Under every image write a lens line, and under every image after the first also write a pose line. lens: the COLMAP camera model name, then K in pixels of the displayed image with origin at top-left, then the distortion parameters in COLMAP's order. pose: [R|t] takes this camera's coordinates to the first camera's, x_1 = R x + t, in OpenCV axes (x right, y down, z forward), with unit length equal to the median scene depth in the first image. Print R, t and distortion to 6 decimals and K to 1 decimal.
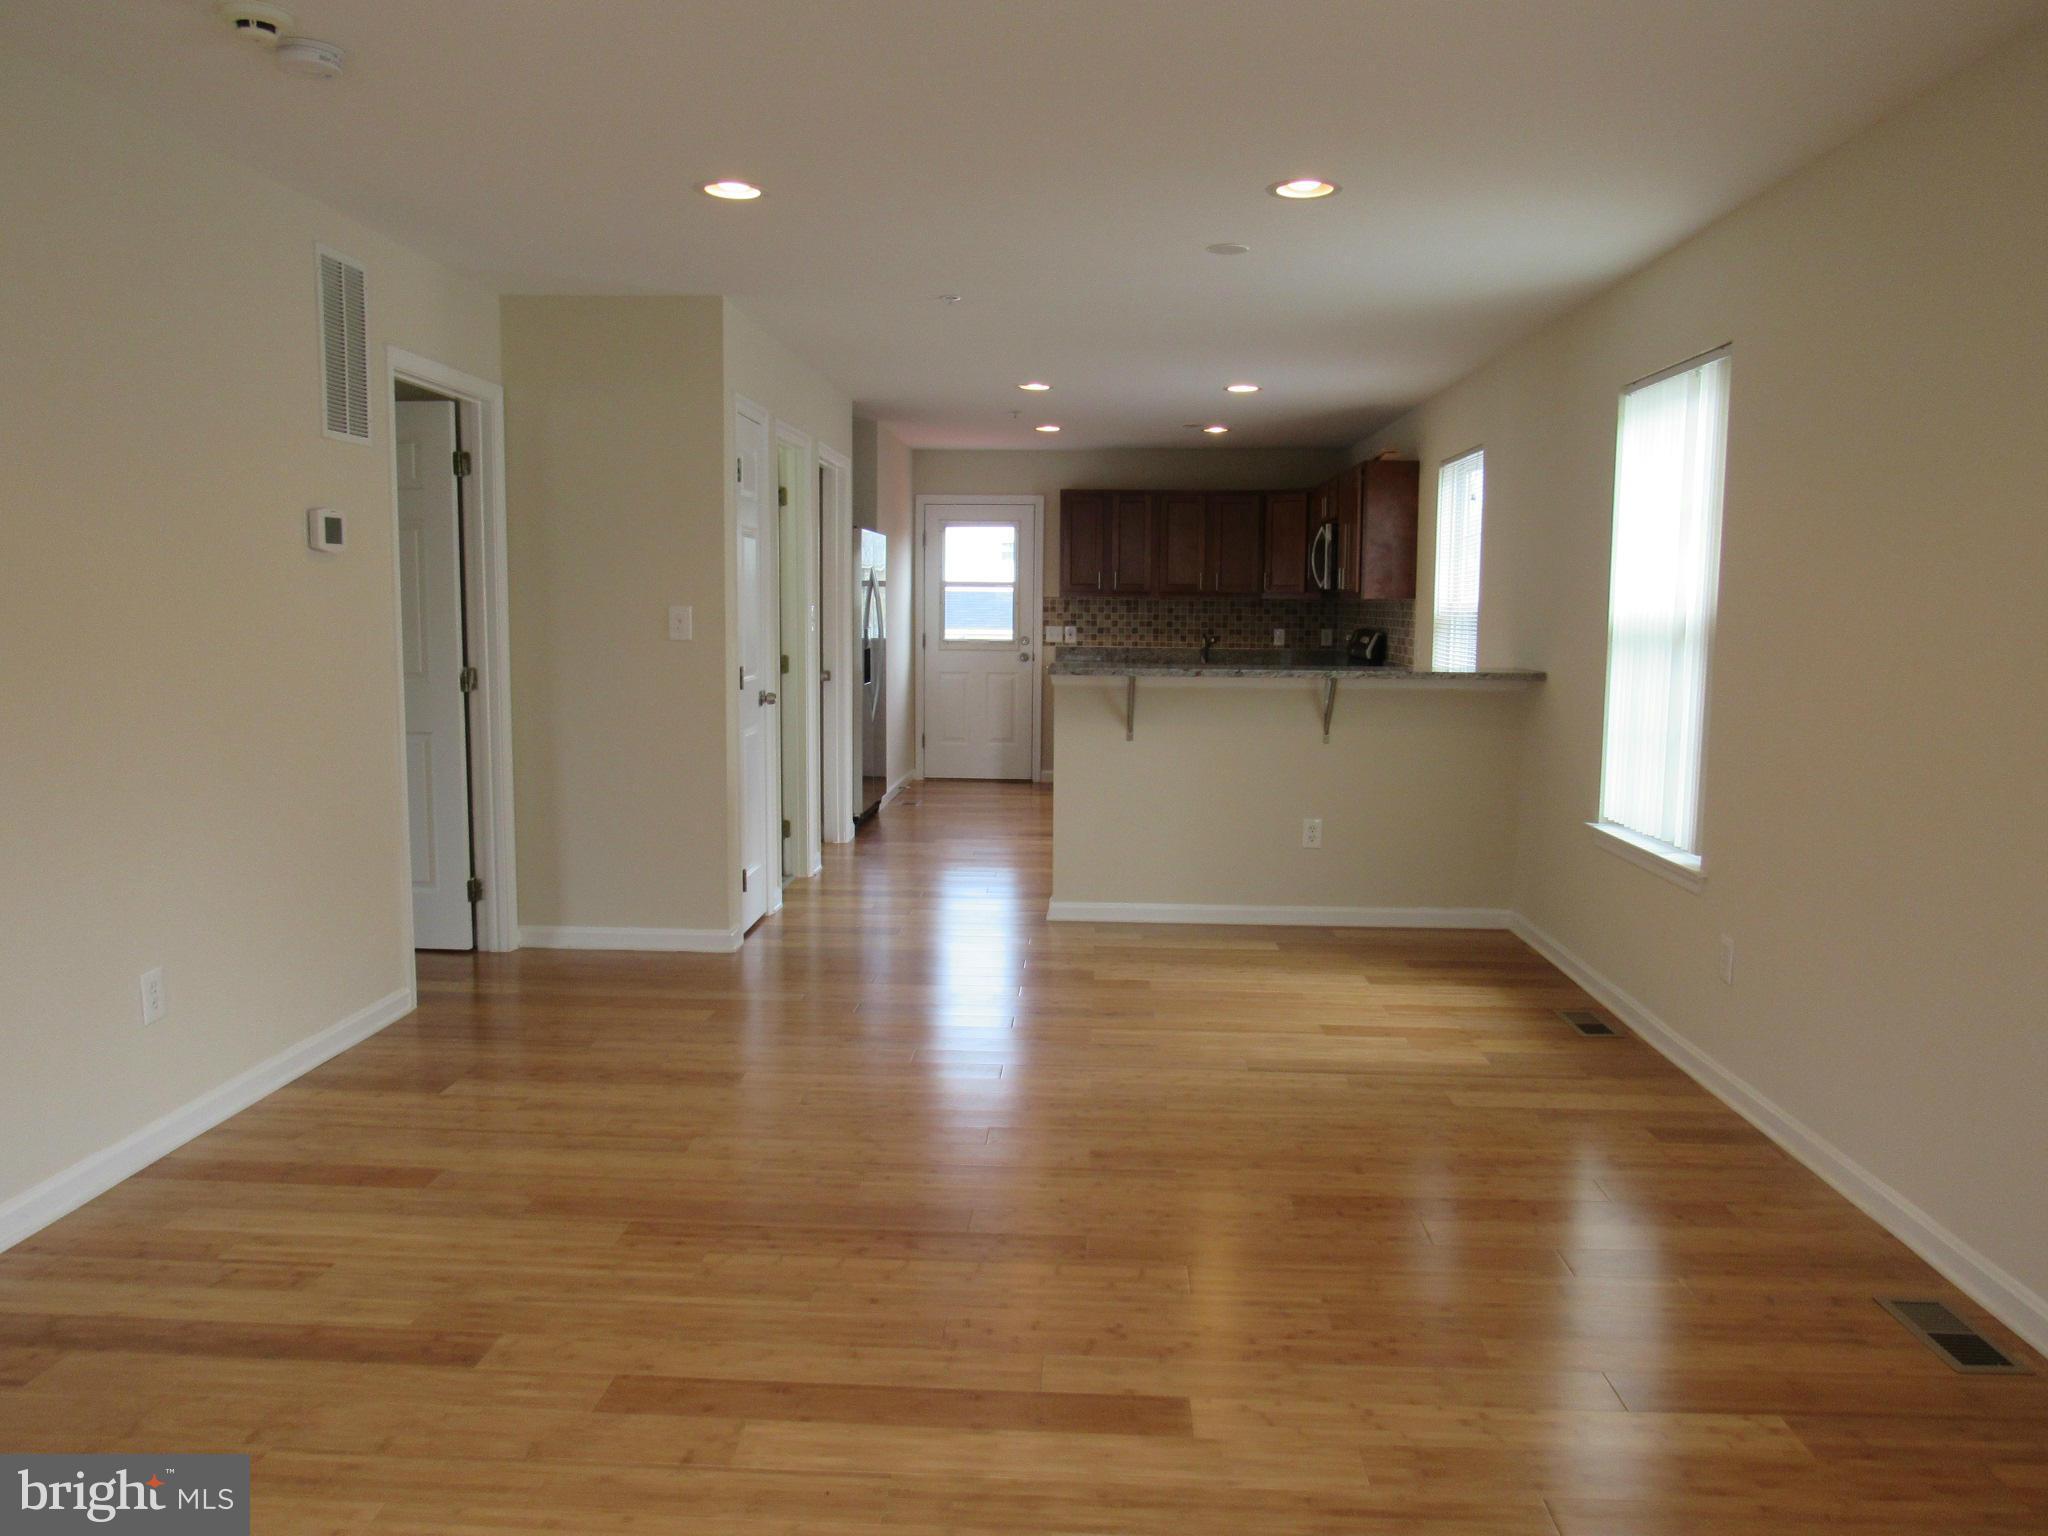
lens RADIAL K [[1469.0, 0, 1024.0], [0, 1469.0, 768.0], [0, 0, 1]] dist [-0.022738, 0.006155]
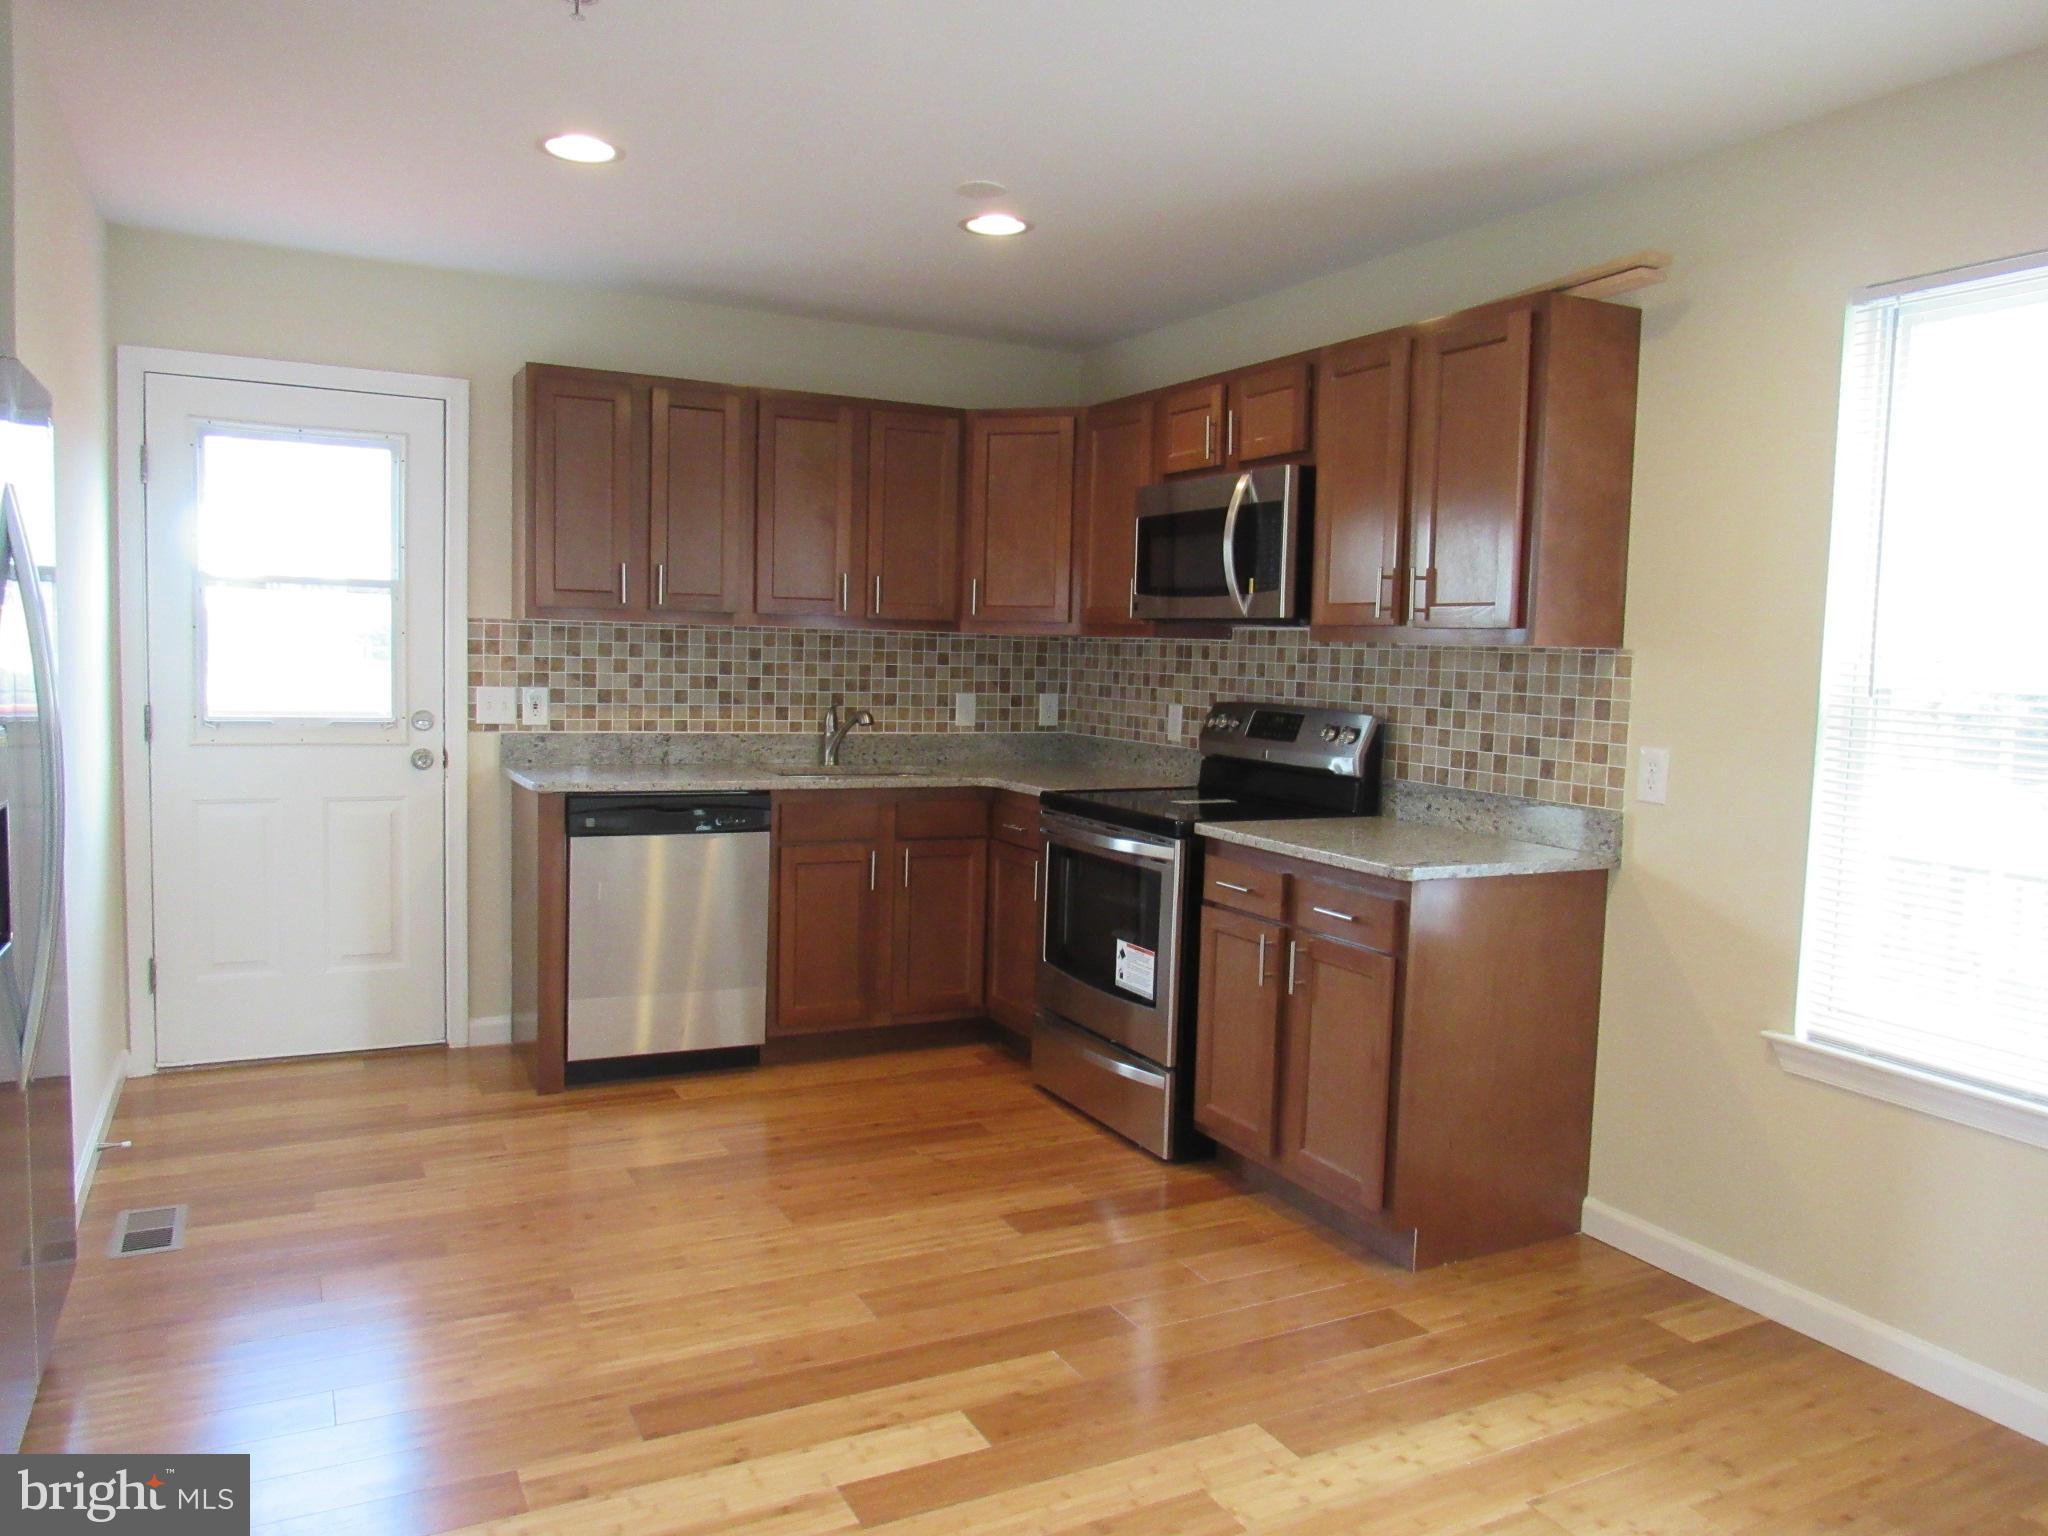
lens RADIAL K [[1469.0, 0, 1024.0], [0, 1469.0, 768.0], [0, 0, 1]] dist [-0.022738, 0.006155]
pose [[0.862515, -0.025482, 0.505390, -0.064001], [0.034374, 0.999375, -0.008273, -0.064155], [-0.504863, 0.024508, 0.862852, 0.554344]]
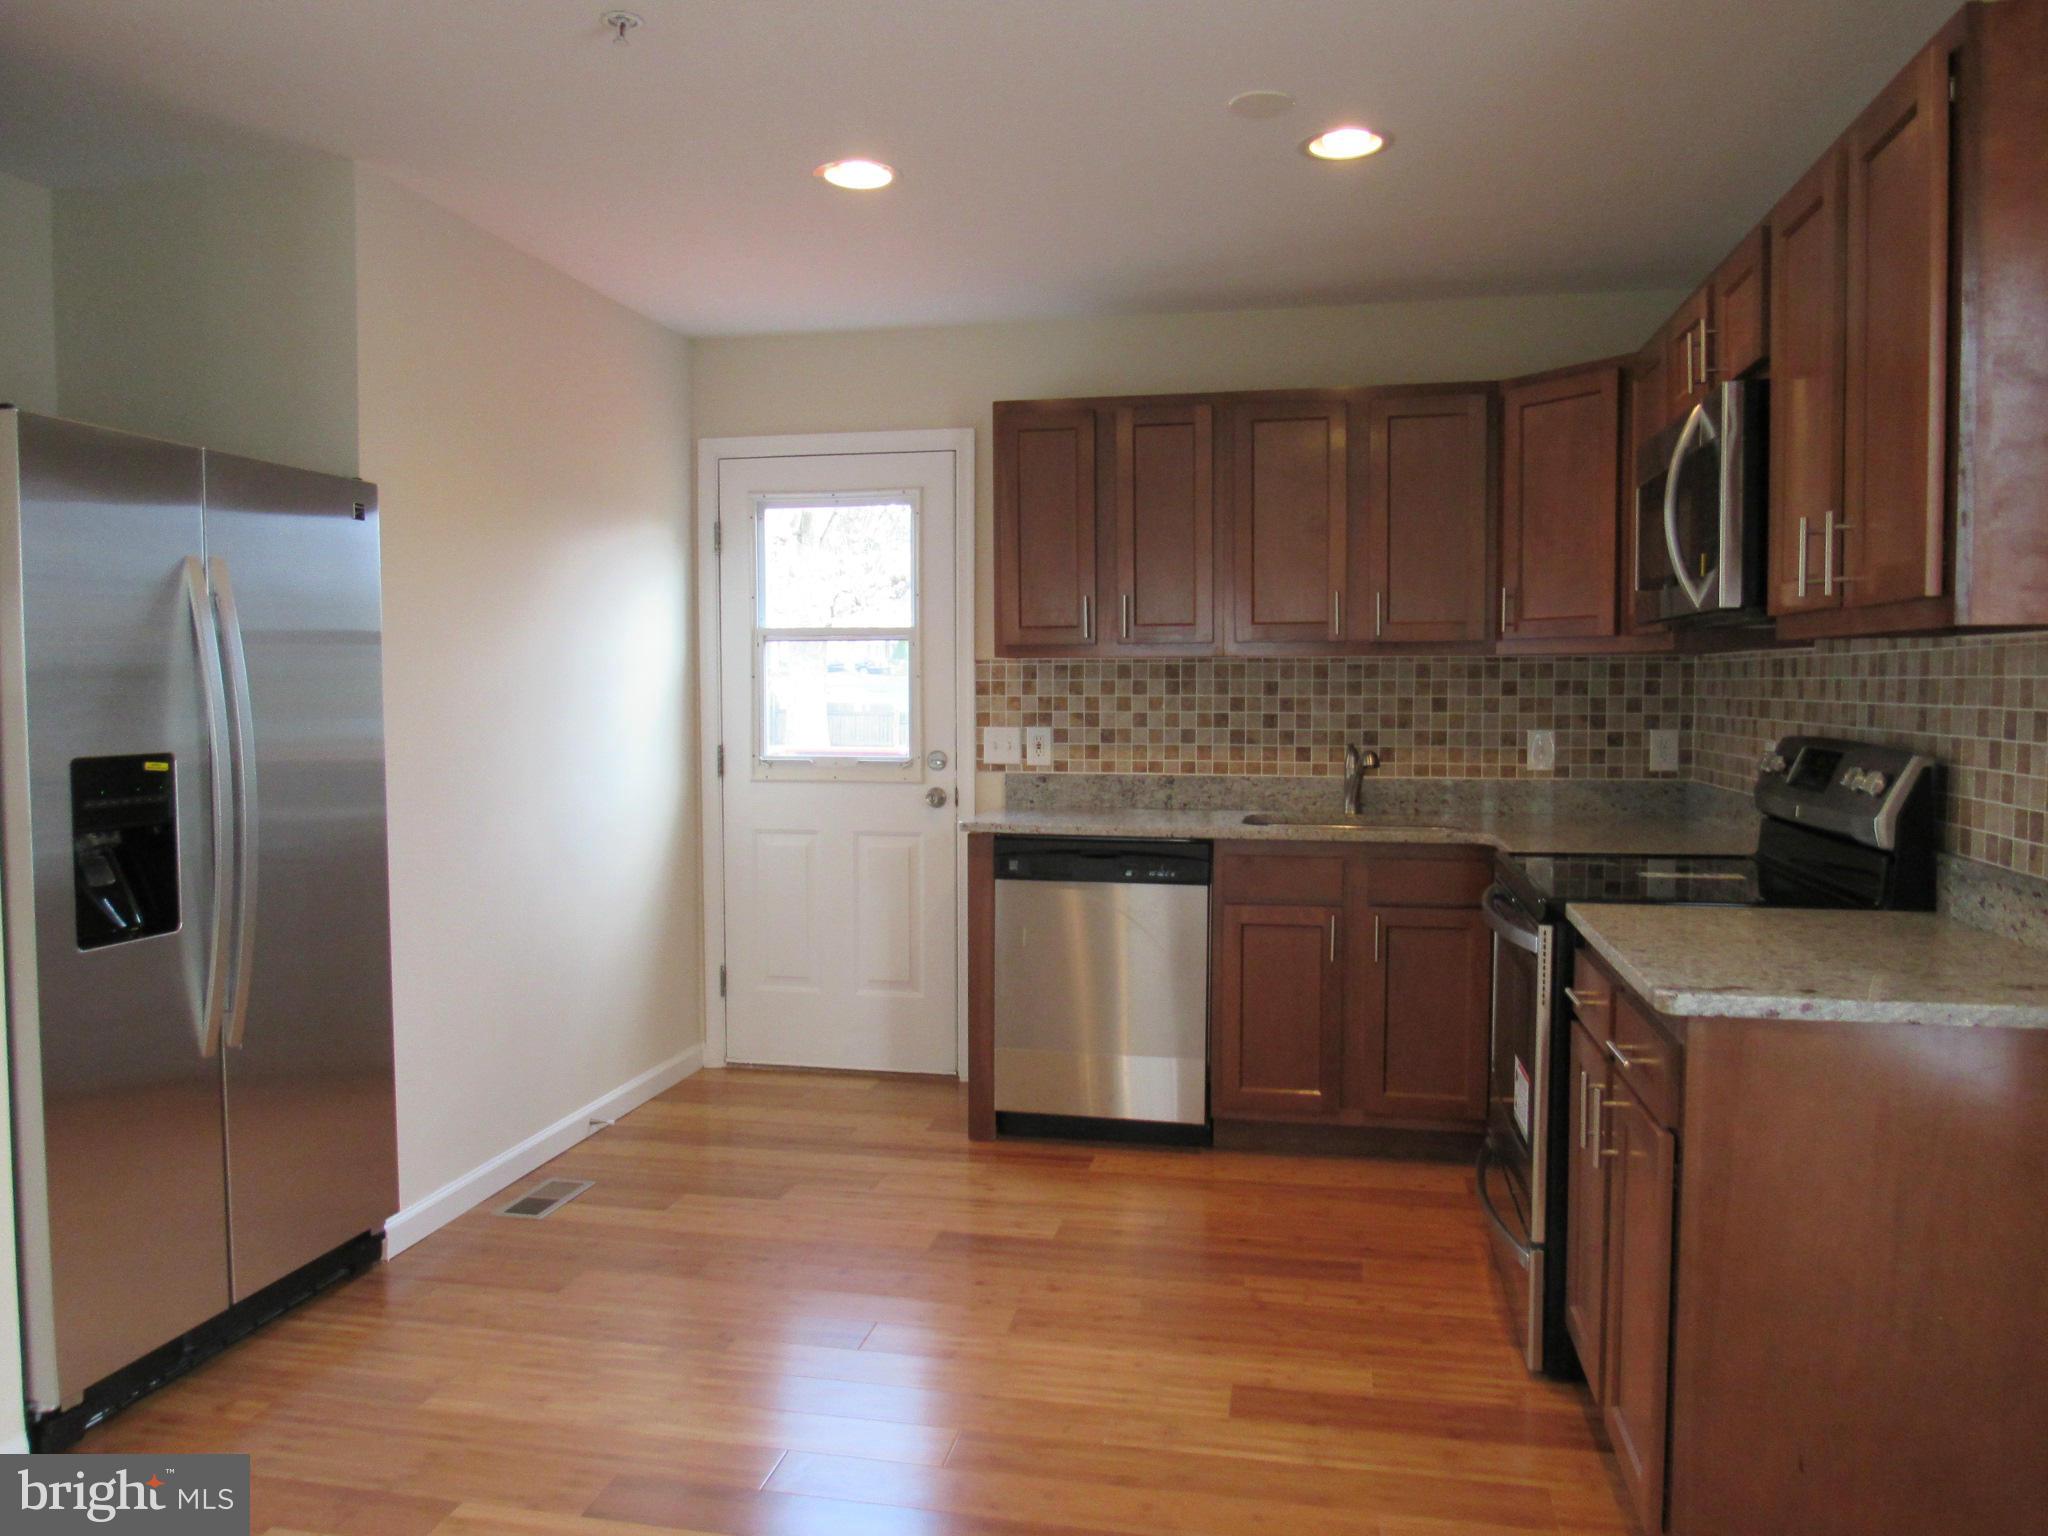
lens RADIAL K [[1469.0, 0, 1024.0], [0, 1469.0, 768.0], [0, 0, 1]] dist [-0.022738, 0.006155]
pose [[0.988502, -0.002831, -0.151180, 0.093336], [-0.005240, 0.998583, -0.052966, -0.061813], [0.151116, 0.053149, 0.987086, 0.576156]]
